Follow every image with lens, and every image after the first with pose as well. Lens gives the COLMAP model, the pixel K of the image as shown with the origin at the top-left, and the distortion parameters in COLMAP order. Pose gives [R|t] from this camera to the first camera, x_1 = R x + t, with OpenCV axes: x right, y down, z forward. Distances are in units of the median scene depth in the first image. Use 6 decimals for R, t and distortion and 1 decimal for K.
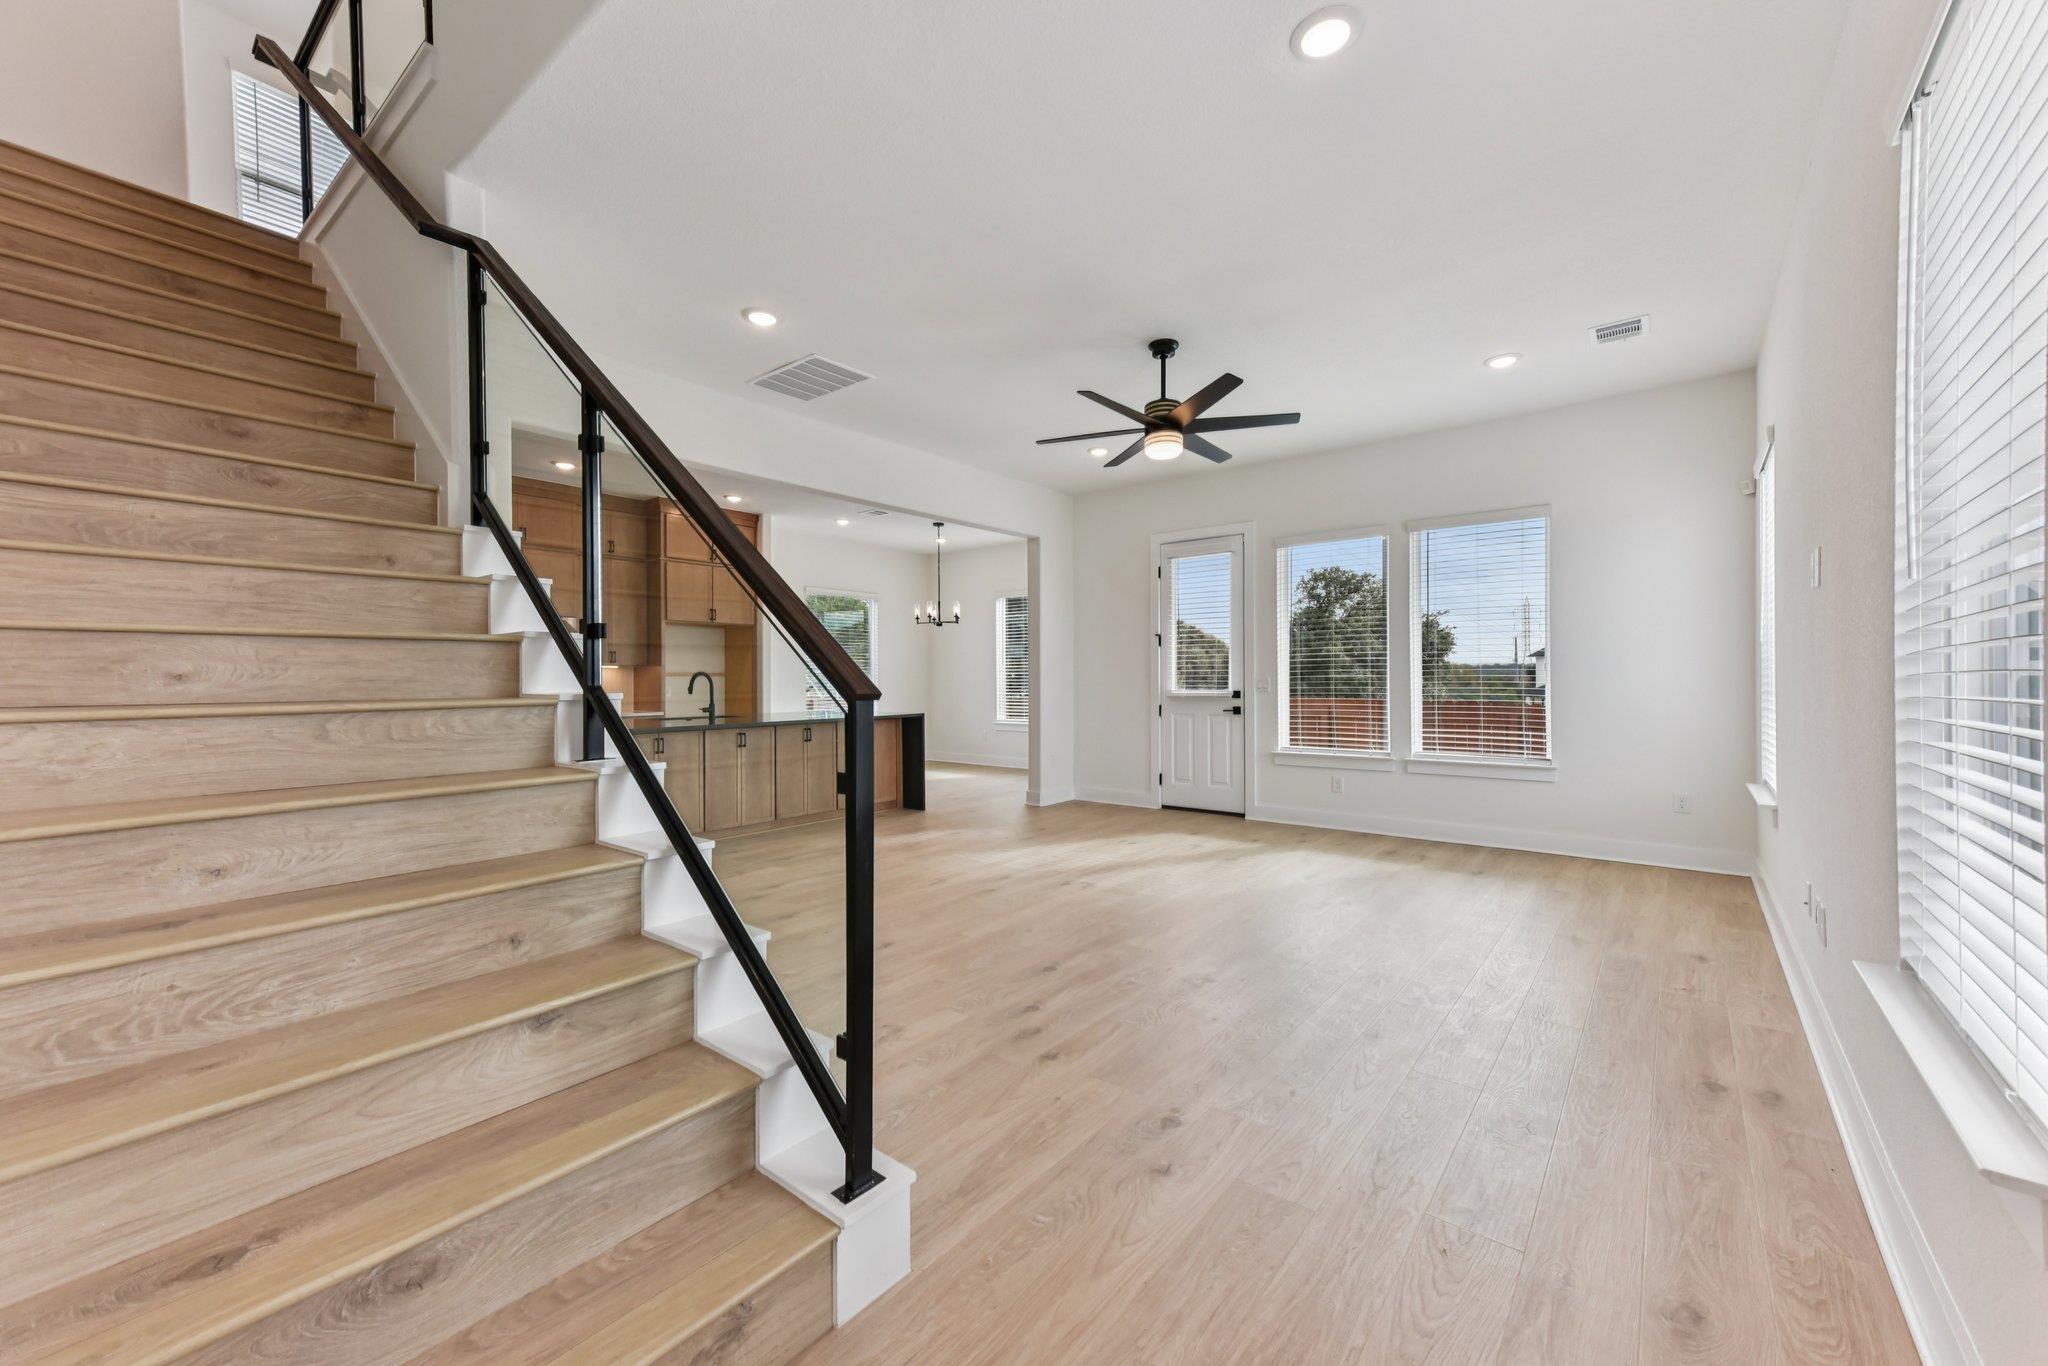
lens RADIAL K [[799.7, 0, 1034.2], [0, 799.7, 675.1], [0, 0, 1]] dist [0.029966, -0.000089]
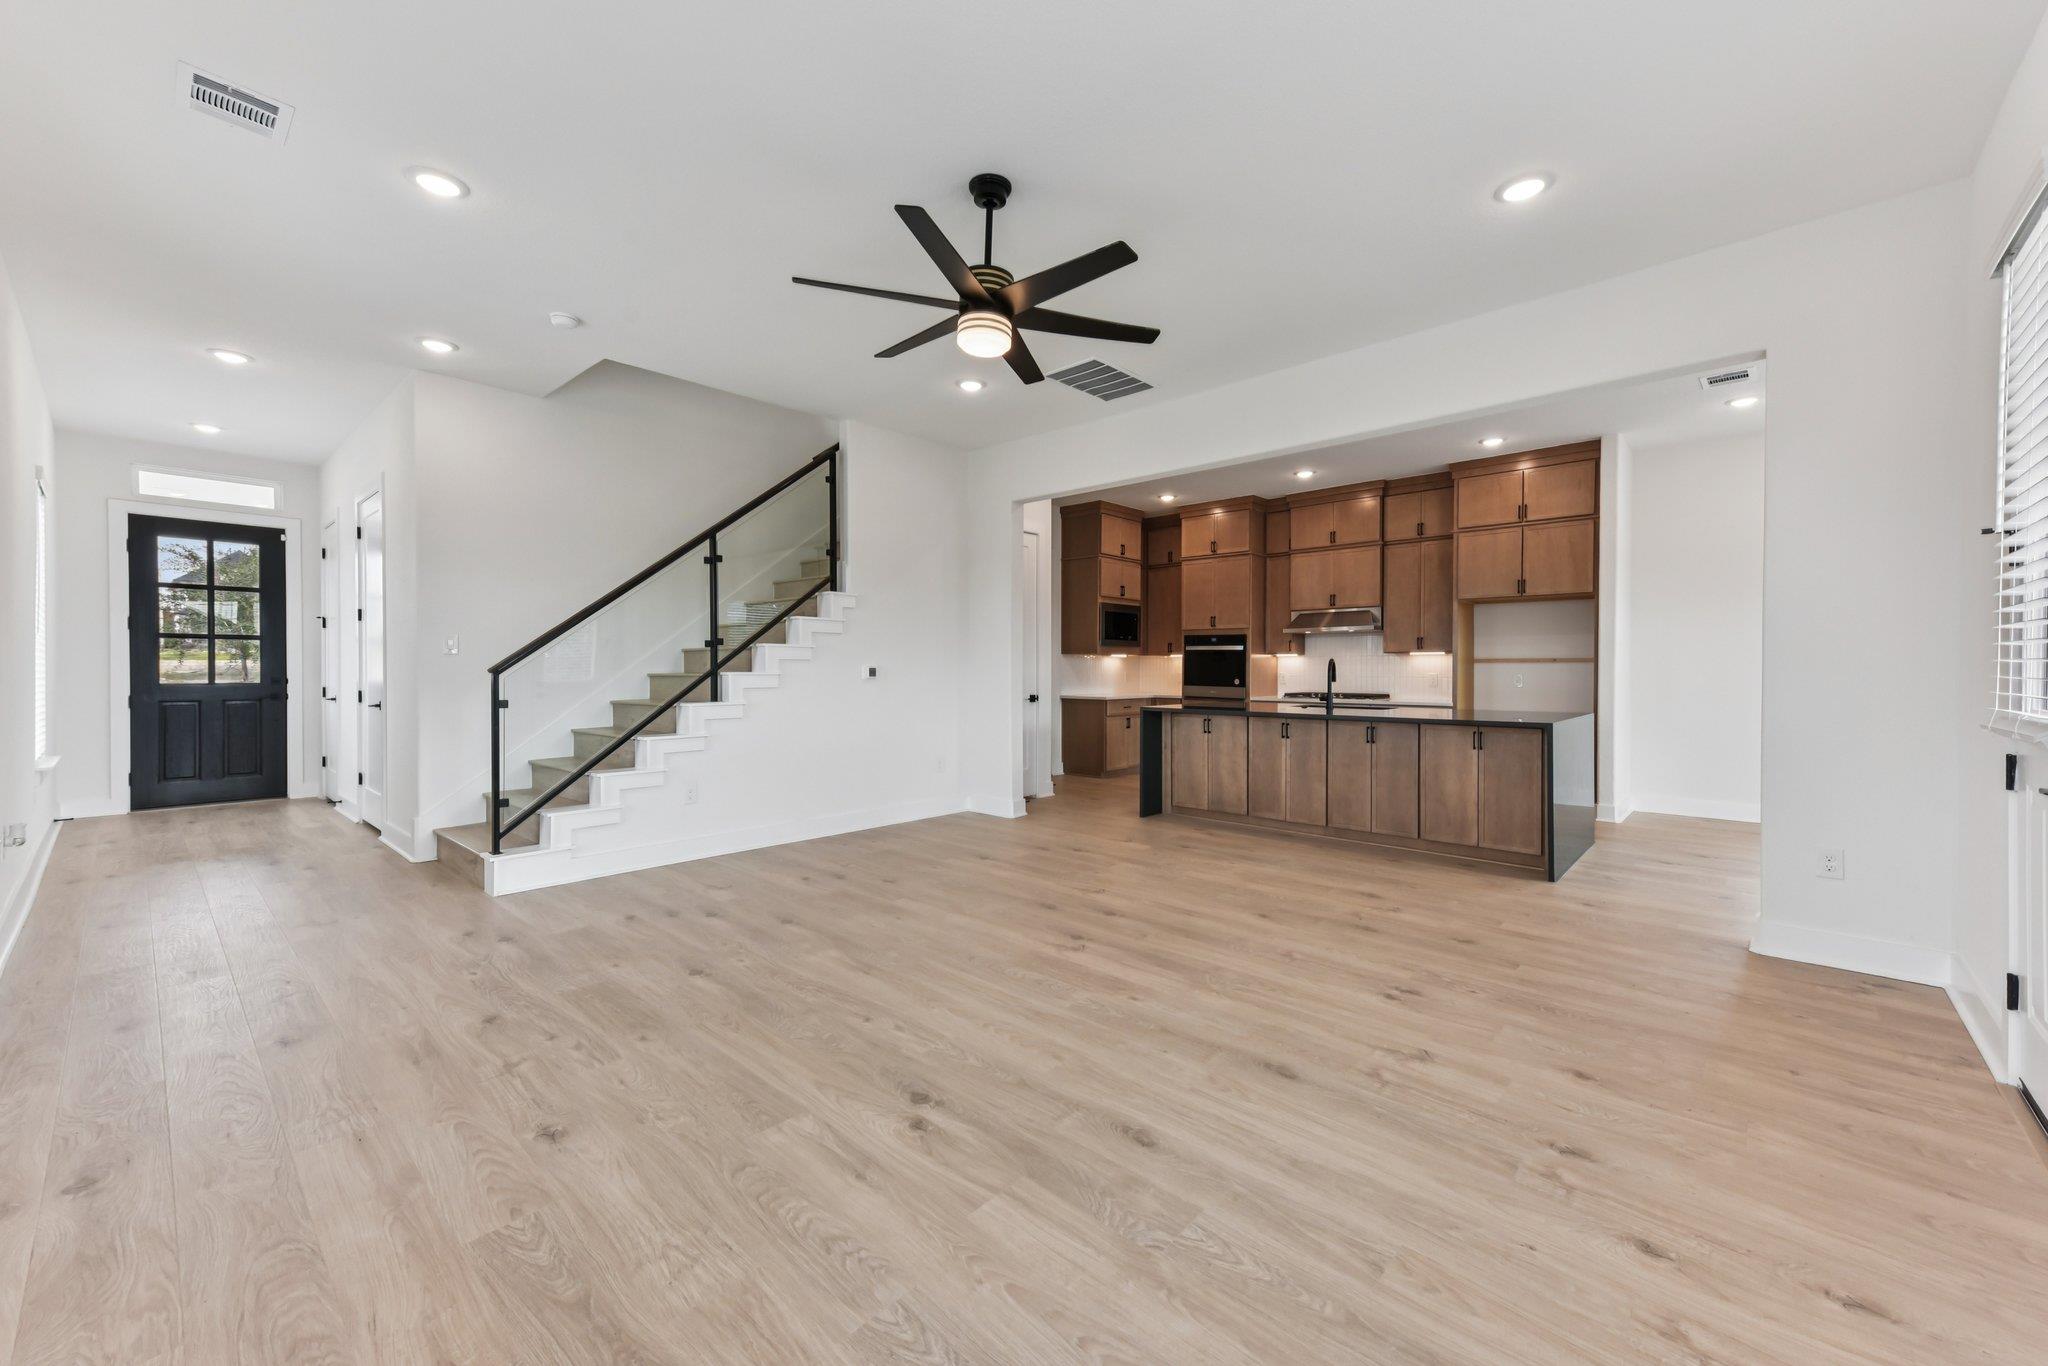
lens RADIAL K [[799.7, 0, 1034.2], [0, 799.7, 675.1], [0, 0, 1]] dist [0.029966, -0.000089]
pose [[-0.069887, 0.014685, -0.997447, 0.854946], [0.003136, 0.999890, 0.014501, 0.001332], [0.997550, -0.002115, -0.069925, 1.085662]]
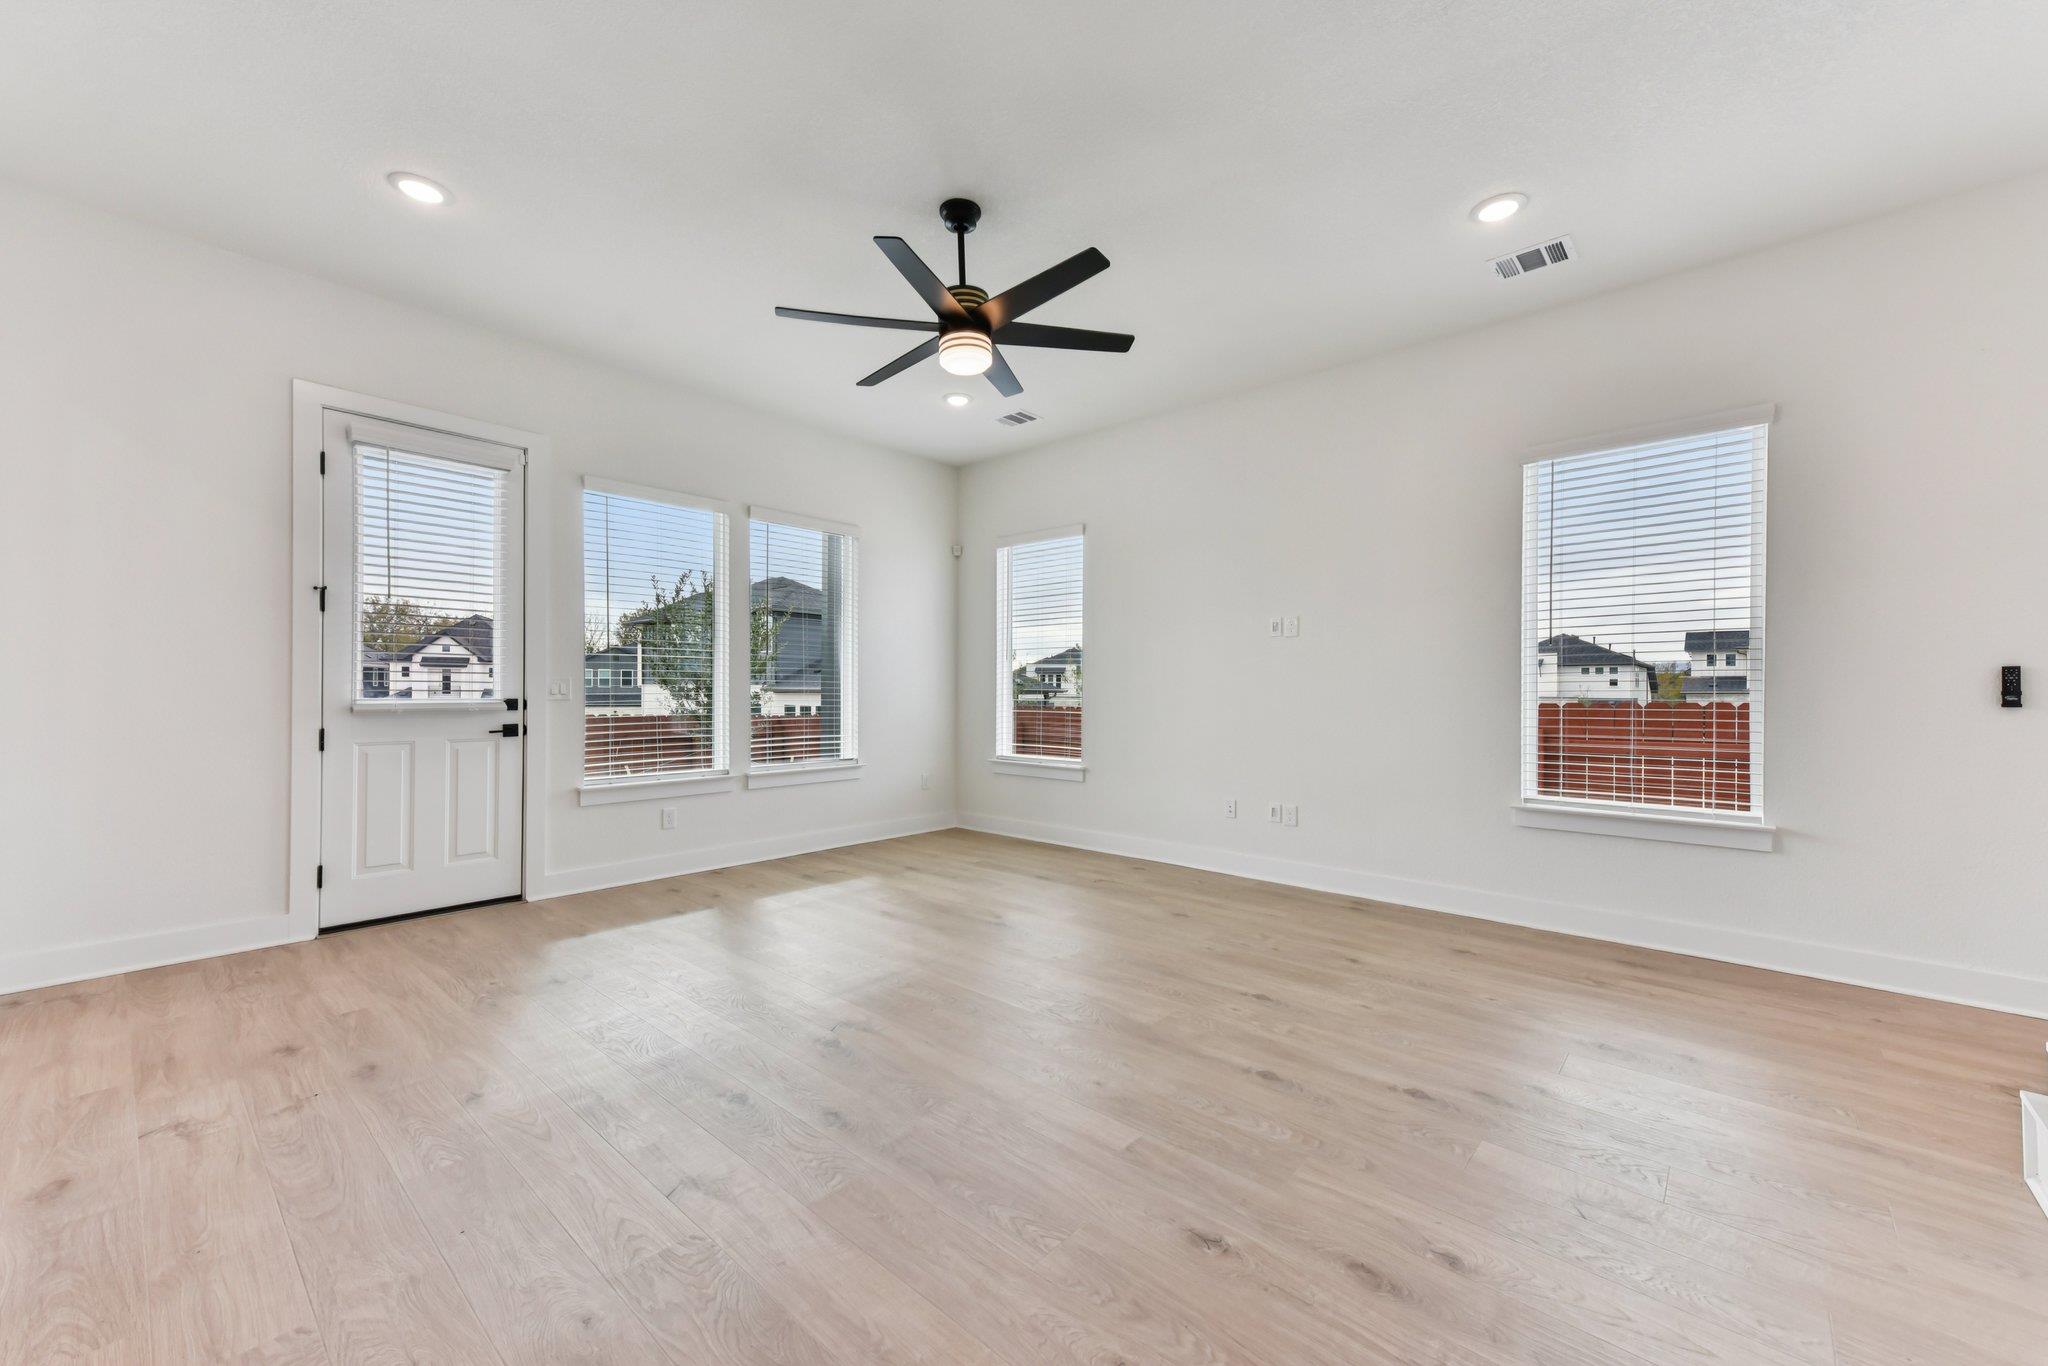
lens RADIAL K [[801.8, 0, 1024.0], [0, 801.8, 683.0], [0, 0, 1]] dist [0.040205, 0.000168]
pose [[0.067337, 0.014190, 0.997629, -0.554243], [-0.009971, 0.999858, -0.013549, 0.019304], [-0.997681, -0.009035, 0.067468, 0.890776]]
